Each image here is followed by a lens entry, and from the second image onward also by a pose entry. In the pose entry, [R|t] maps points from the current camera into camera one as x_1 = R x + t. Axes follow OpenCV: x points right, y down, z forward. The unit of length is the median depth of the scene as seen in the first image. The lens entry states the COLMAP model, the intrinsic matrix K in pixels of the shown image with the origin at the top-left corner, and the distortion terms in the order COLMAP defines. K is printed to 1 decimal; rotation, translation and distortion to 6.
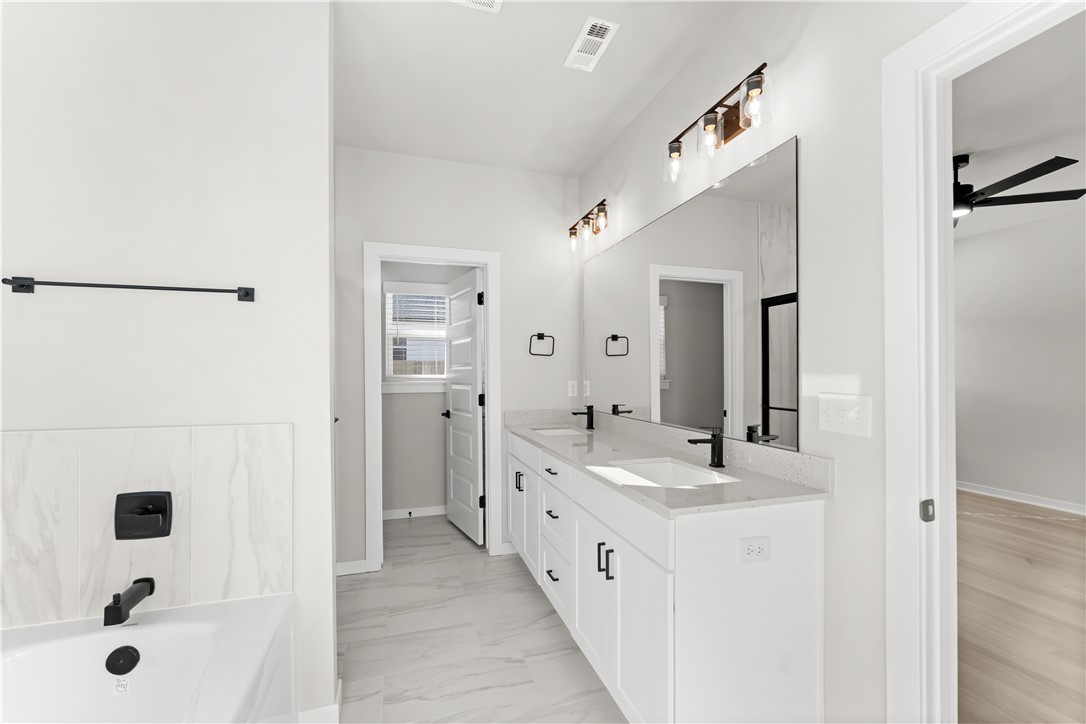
lens RADIAL K [[442.1, 0, 539.2], [0, 442.1, 369.4], [0, 0, 1]] dist [-0.000934, -0.000767]
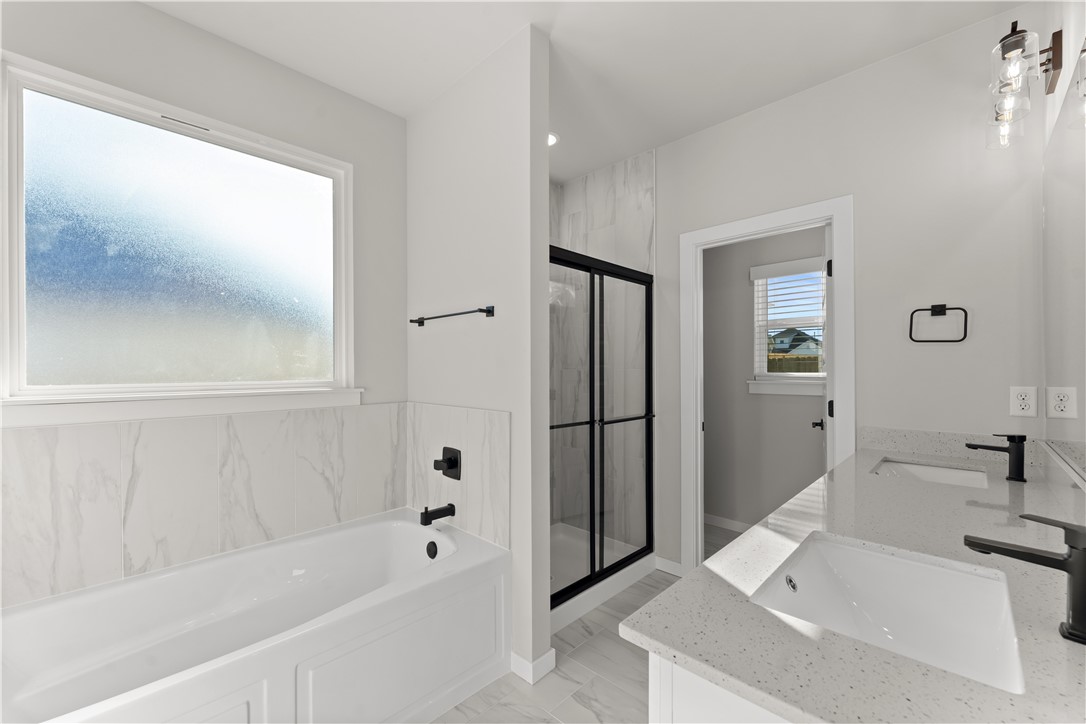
lens RADIAL K [[442.1, 0, 541.3], [0, 442.1, 366.1], [0, 0, 1]] dist [-0.000934, -0.000767]
pose [[0.478768, -0.004355, -0.877930, 0.400353], [0.006941, 0.999975, -0.001175, -0.003105], [0.877914, -0.005531, 0.478787, 0.352458]]
